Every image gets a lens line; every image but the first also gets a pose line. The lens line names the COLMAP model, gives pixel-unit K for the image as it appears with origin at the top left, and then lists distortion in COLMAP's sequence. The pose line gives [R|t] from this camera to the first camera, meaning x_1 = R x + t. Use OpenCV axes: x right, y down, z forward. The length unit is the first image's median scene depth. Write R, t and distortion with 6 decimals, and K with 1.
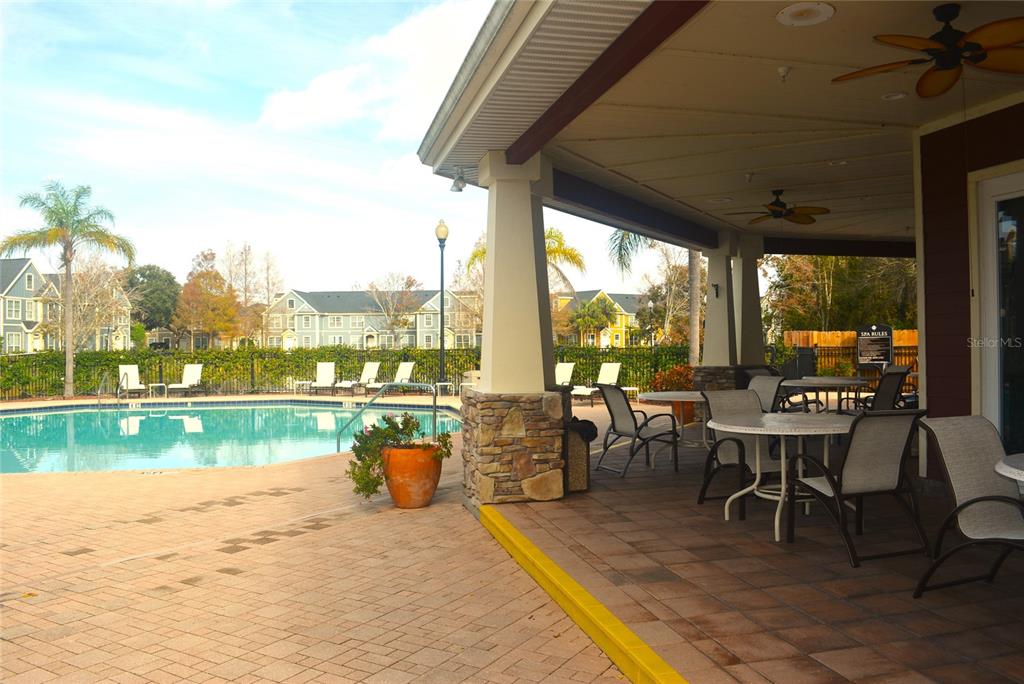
lens RADIAL K [[815.0, 0, 508.6], [0, 815.0, 339.2], [0, 0, 1]] dist [-0.071243, 0.003861]
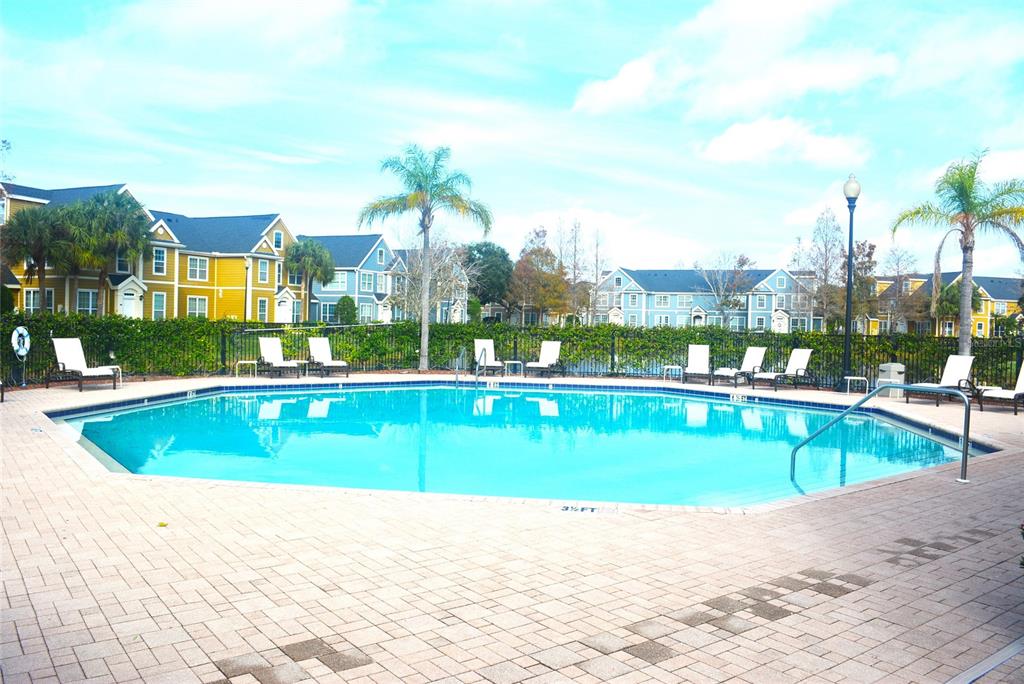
lens RADIAL K [[815.0, 0, 514.1], [0, 815.0, 339.6], [0, 0, 1]] dist [-0.071243, 0.003861]
pose [[0.930158, 0.038680, -0.365115, -0.090402], [-0.029699, 0.999103, 0.030184, 0.002658], [0.365955, -0.017233, 0.930473, 0.126655]]
